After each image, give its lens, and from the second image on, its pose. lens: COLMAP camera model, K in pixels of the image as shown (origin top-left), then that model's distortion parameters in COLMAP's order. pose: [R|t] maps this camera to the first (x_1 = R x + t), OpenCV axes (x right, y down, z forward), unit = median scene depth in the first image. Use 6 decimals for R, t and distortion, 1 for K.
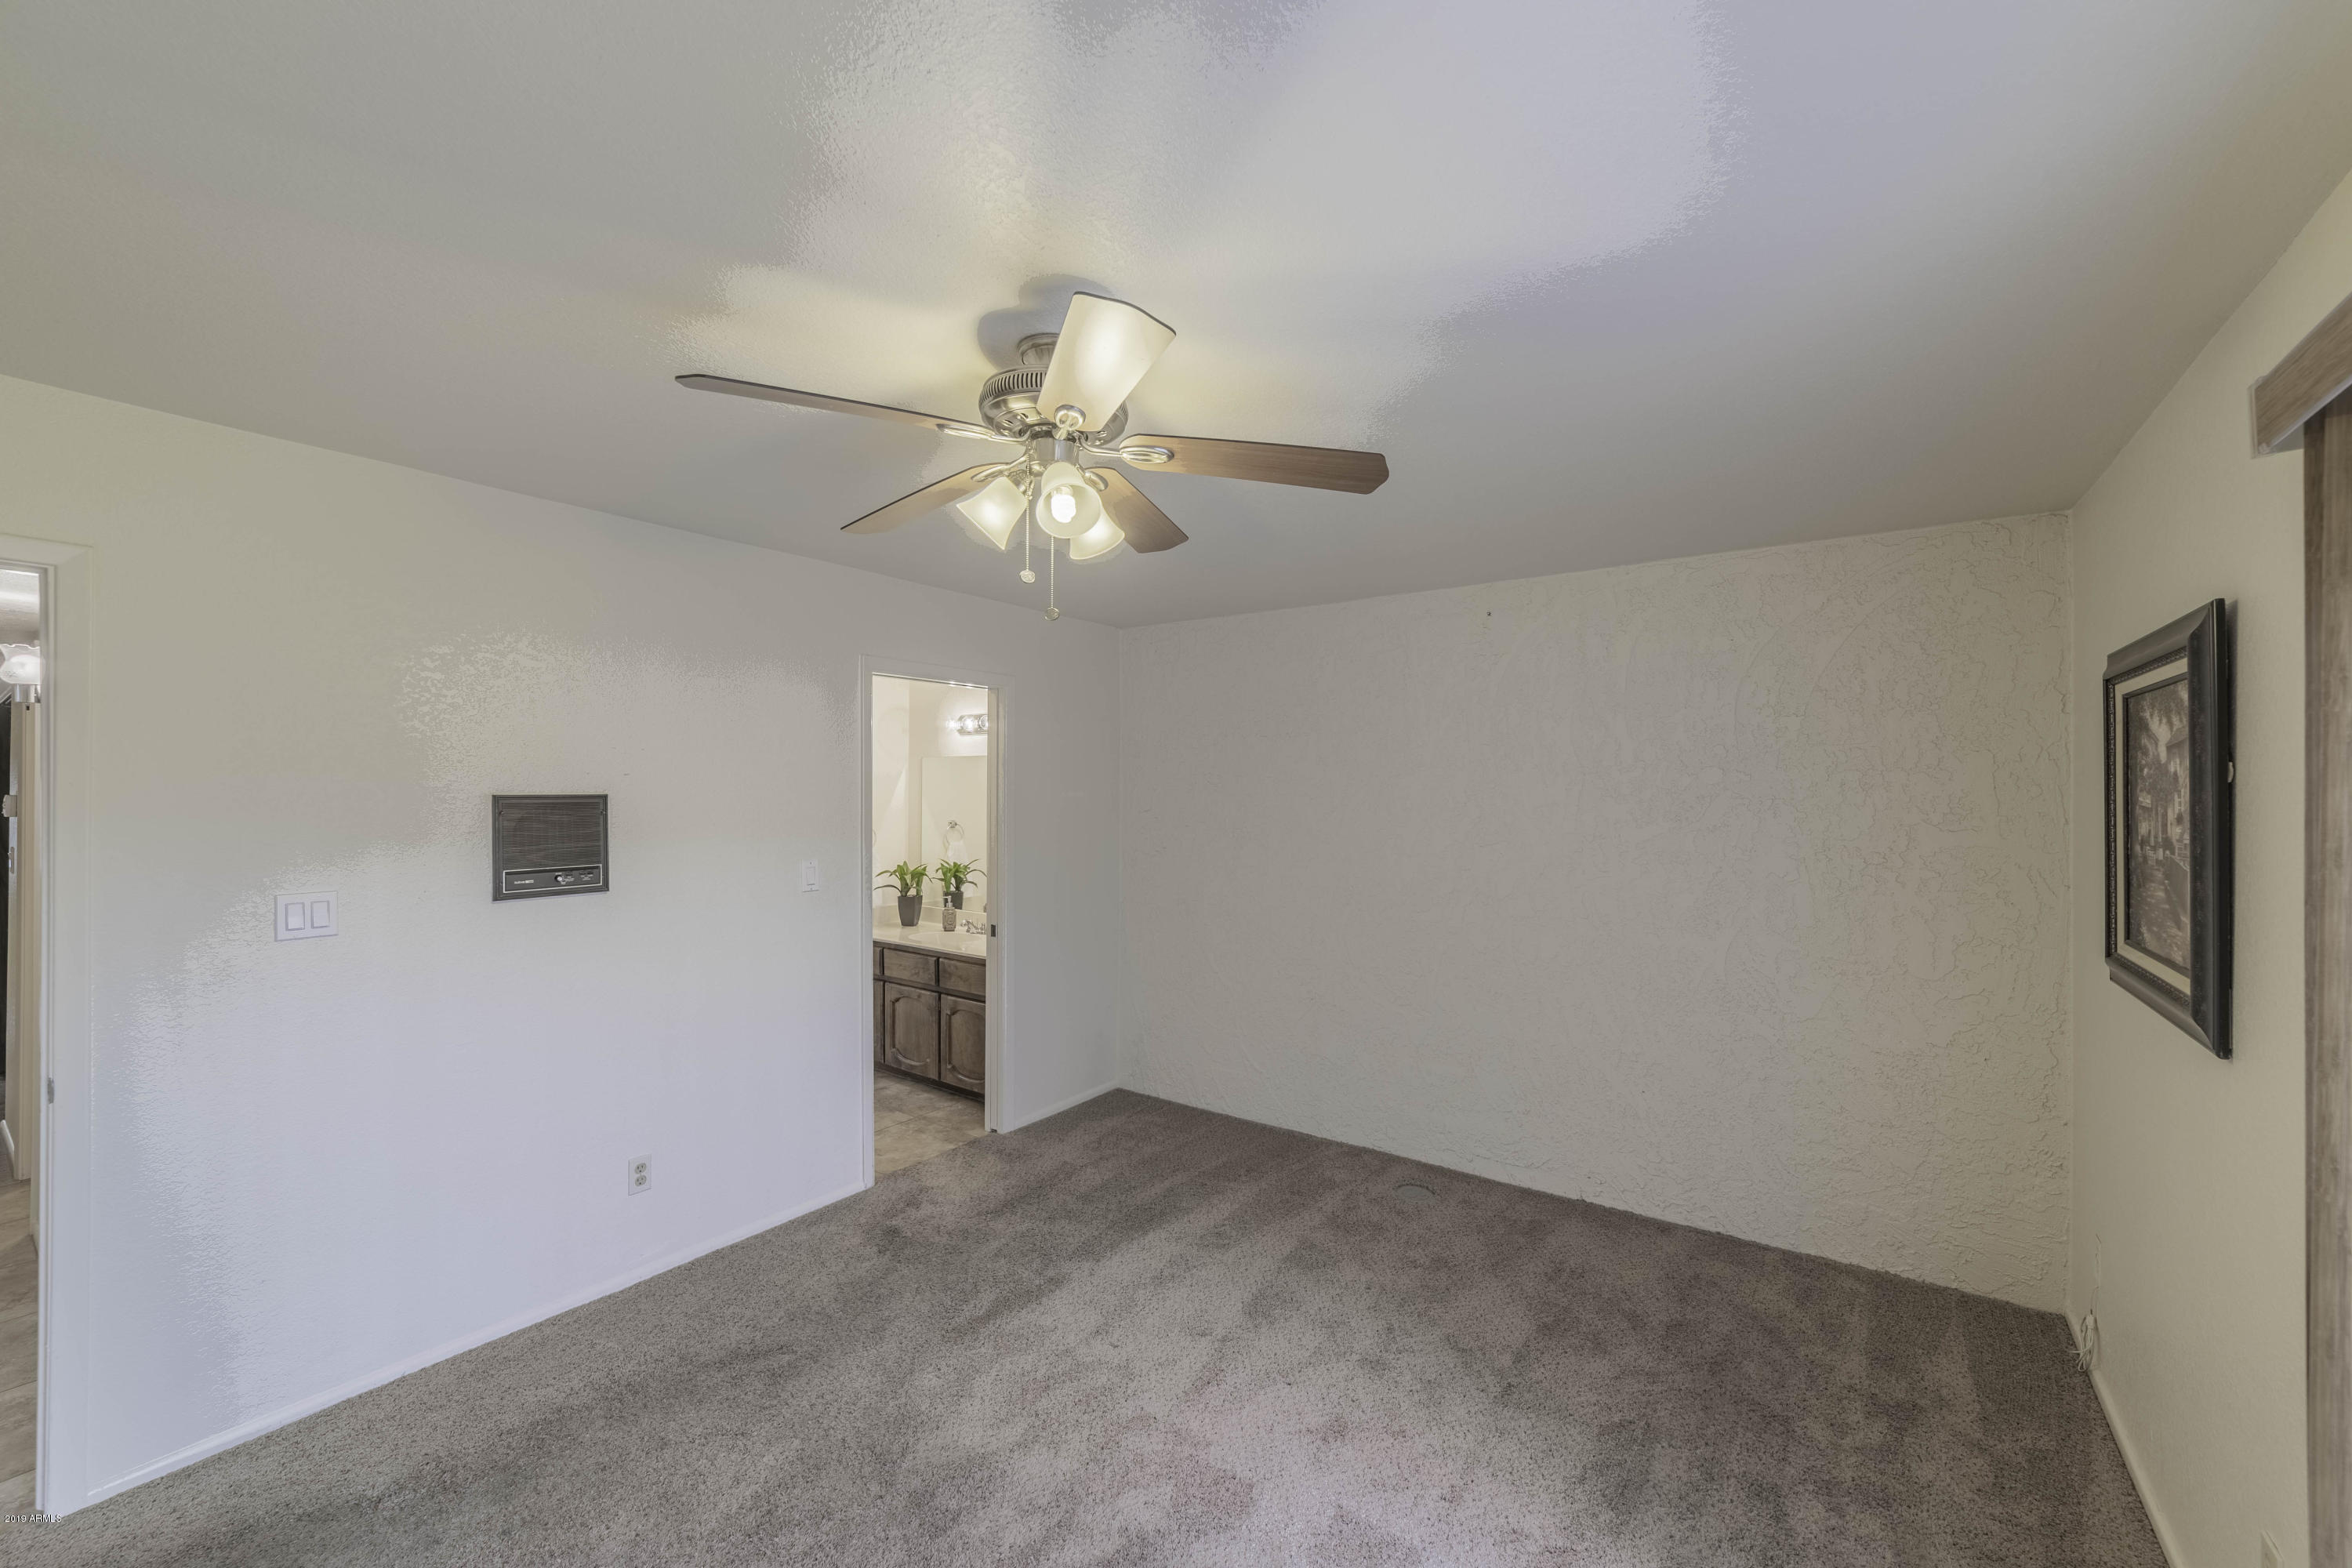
lens RADIAL K [[900.1, 0, 1185.1], [0, 900.1, 788.2], [0, 0, 1]] dist [-0.002865, -0.000277]
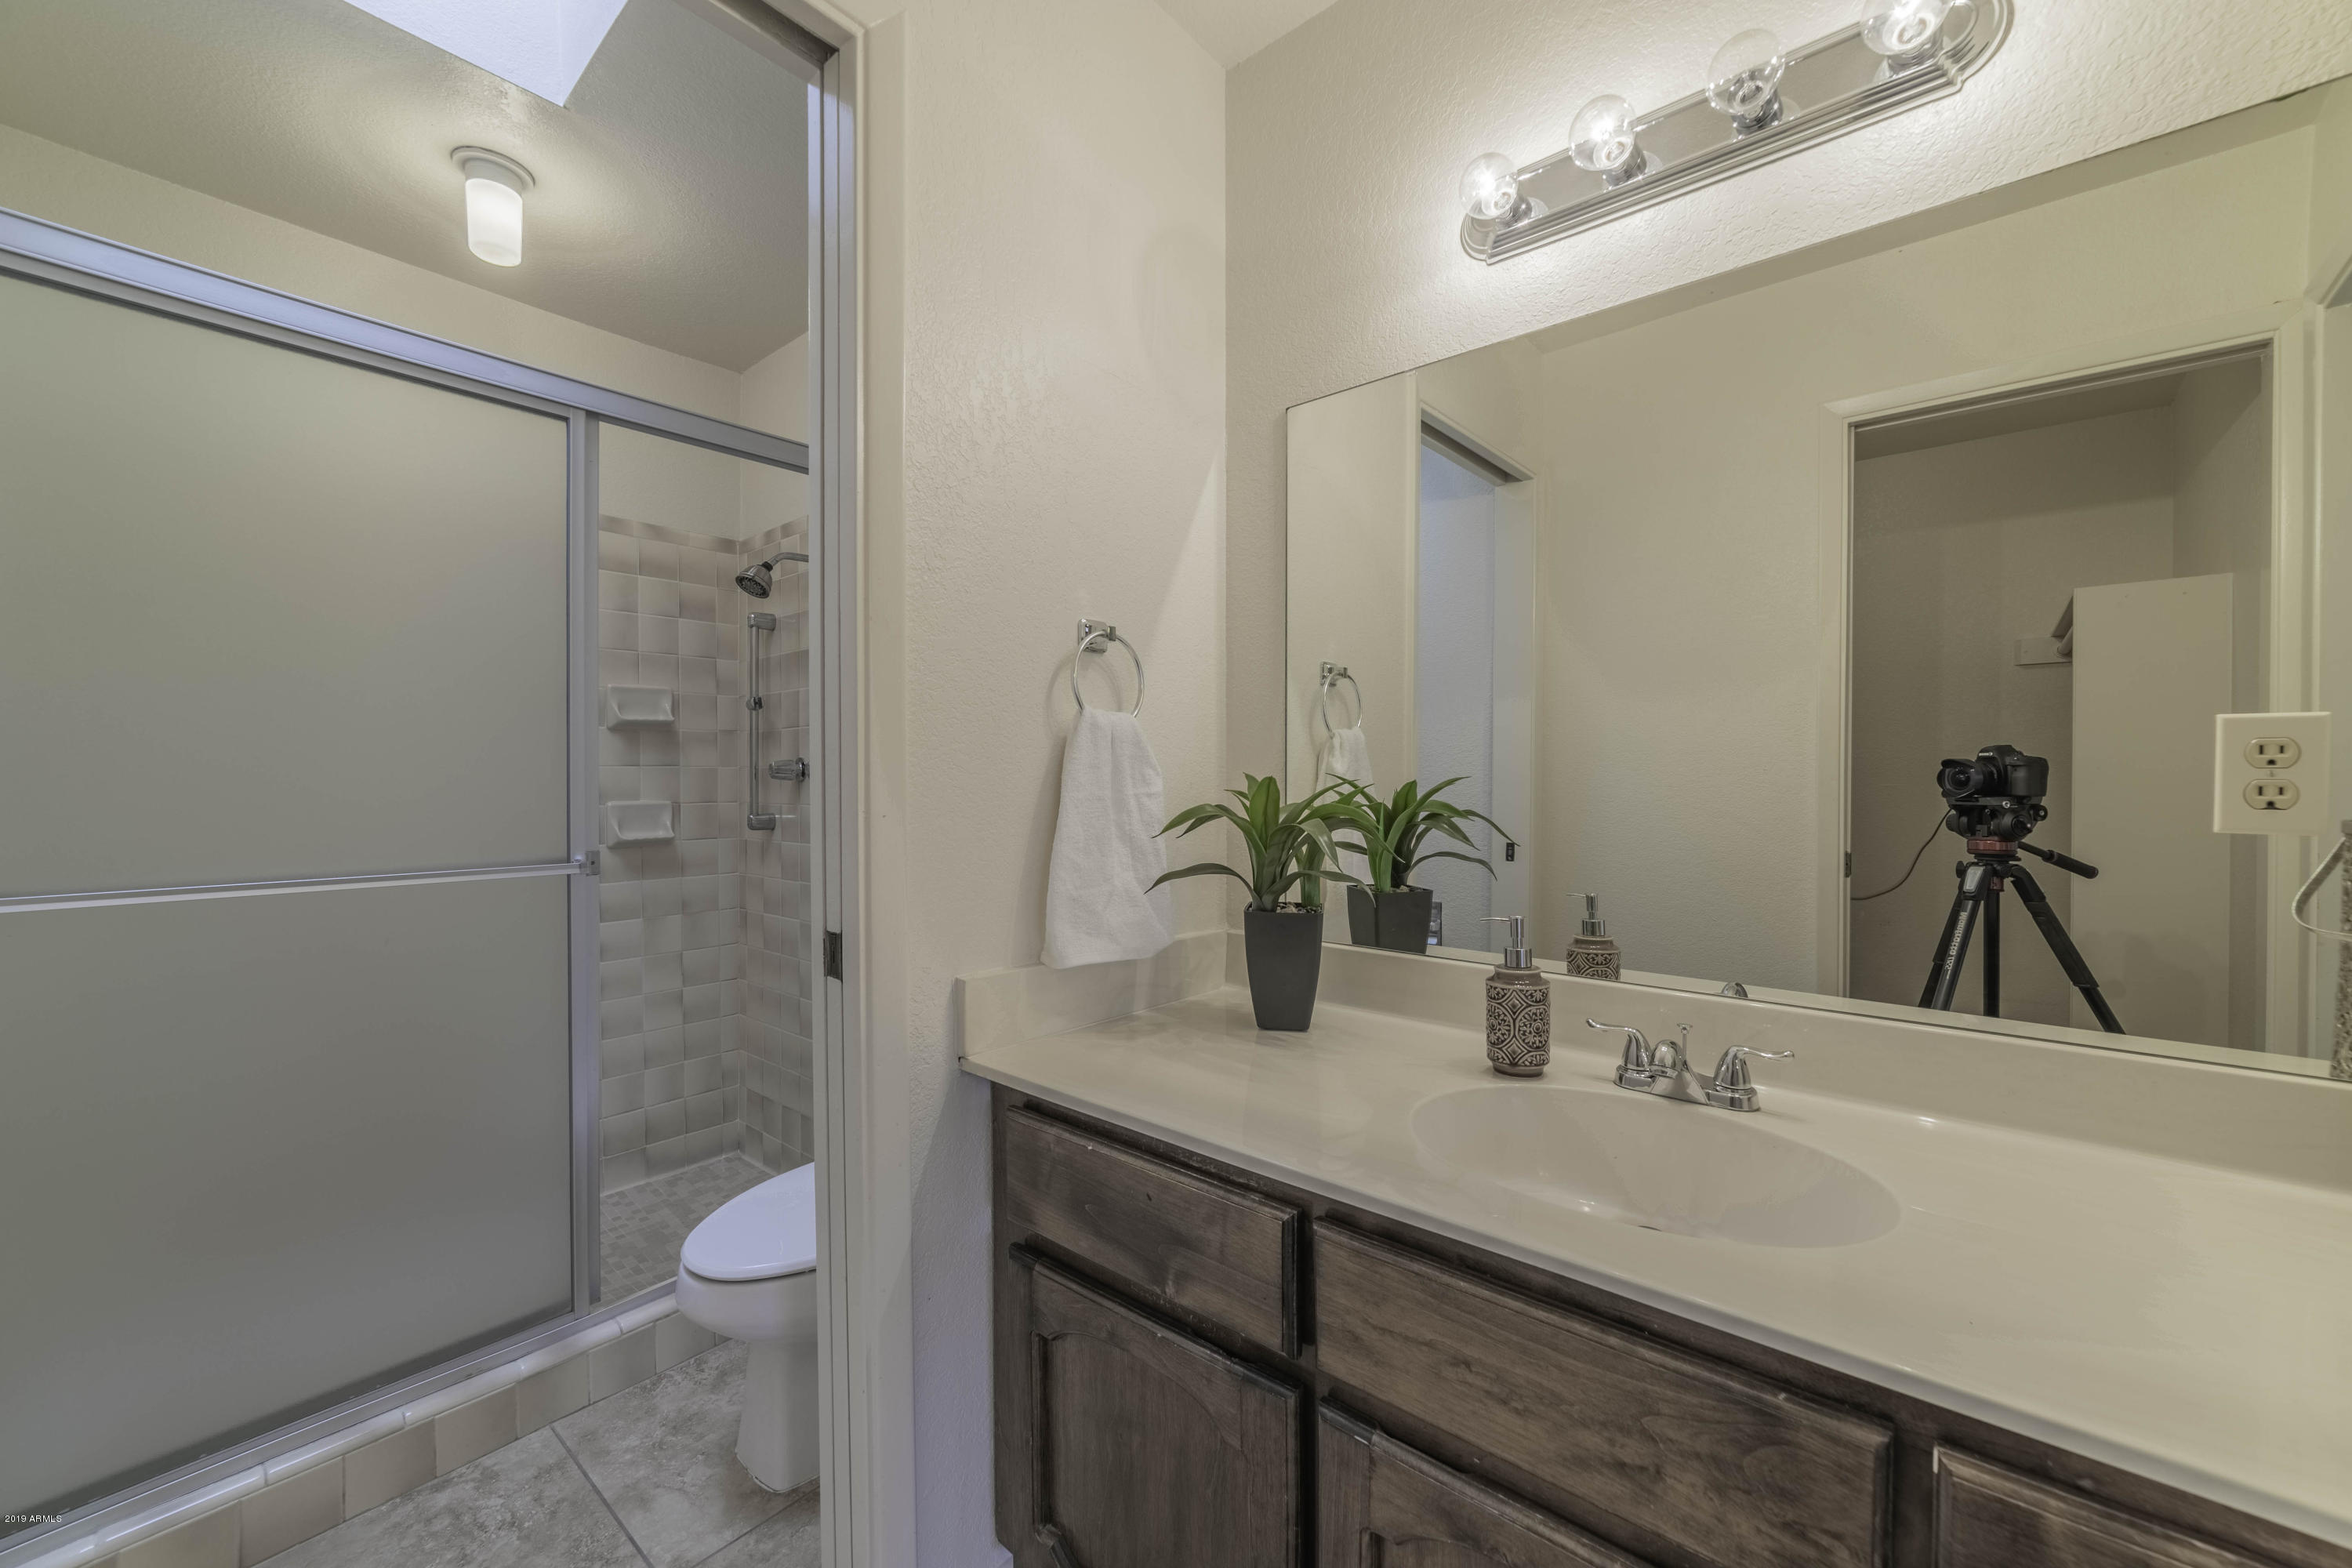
lens RADIAL K [[900.1, 0, 1183.4], [0, 900.1, 778.3], [0, 0, 1]] dist [-0.002865, -0.000277]
pose [[0.997614, -0.008628, -0.068500, -0.378886], [0.008775, 0.999960, 0.001840, 0.098686], [0.068481, -0.002436, 0.997649, 0.895144]]
